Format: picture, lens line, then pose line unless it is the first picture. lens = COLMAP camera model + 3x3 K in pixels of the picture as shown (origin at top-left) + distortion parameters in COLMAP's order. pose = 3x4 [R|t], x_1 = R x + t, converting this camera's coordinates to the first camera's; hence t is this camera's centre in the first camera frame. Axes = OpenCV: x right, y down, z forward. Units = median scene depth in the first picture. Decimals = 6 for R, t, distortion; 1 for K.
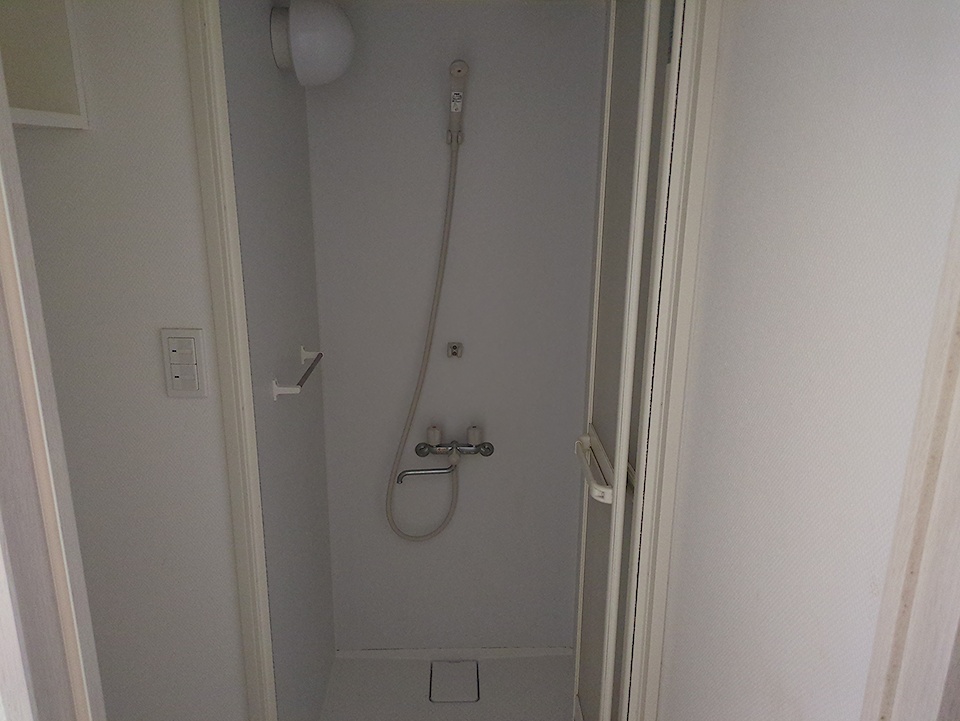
lens RADIAL K [[669.6, 0, 480.0], [0, 669.6, 360.5], [0, 0, 1]] dist [0.008675, -0.033674]
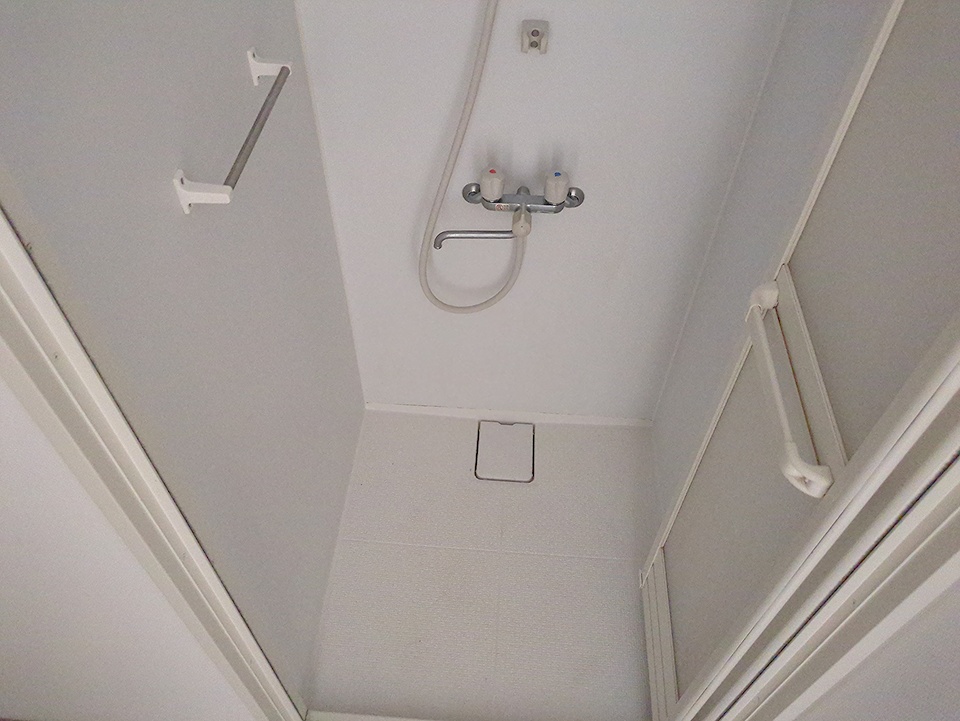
lens RADIAL K [[704.1, 0, 480.0], [0, 704.1, 360.5], [0, 0, 1]] dist [0.001809, -0.000150]
pose [[0.995235, 0.074966, -0.062350, -0.026323], [-0.029582, 0.841453, 0.539521, -0.103015], [0.092910, -0.535105, 0.839661, 0.354924]]
